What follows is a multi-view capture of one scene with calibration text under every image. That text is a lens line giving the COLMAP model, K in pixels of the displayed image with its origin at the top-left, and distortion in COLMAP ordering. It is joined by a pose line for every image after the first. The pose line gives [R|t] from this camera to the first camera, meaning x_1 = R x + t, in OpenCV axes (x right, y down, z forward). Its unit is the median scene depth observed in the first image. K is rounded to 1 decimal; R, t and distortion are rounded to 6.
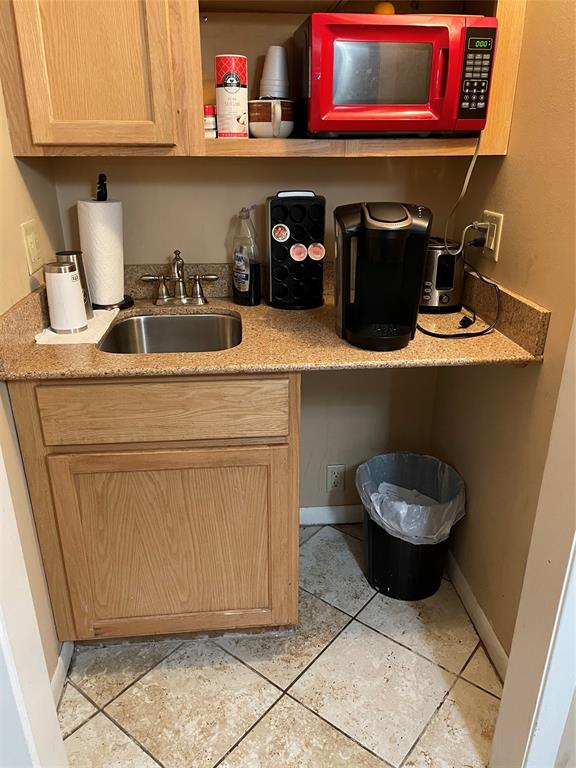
lens RADIAL K [[583.9, 0, 287.7], [0, 583.9, 383.8], [0, 0, 1]] dist [0.079690, -0.104848]
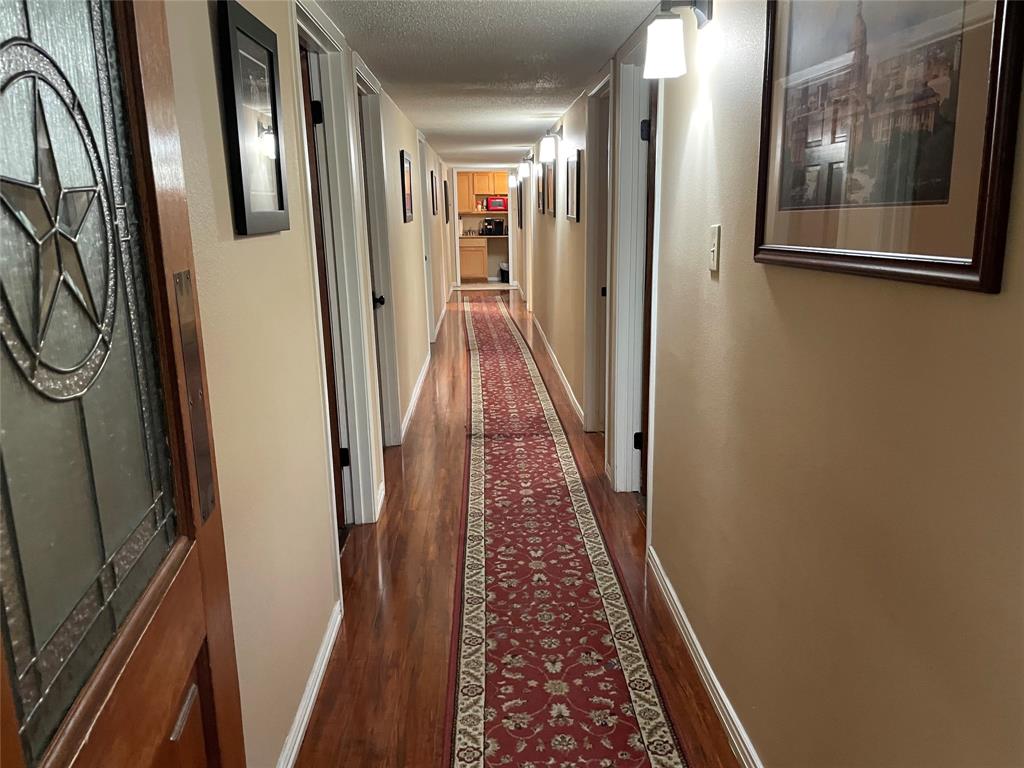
lens RADIAL K [[778.5, 0, 512.2], [0, 778.5, 383.2], [0, 0, 1]] dist [0.079690, -0.104848]
pose [[0.998703, -0.008715, -0.050160, 0.792703], [0.000186, 0.985857, -0.167588, 3.356426], [0.050911, 0.167361, 0.984580, -8.276340]]
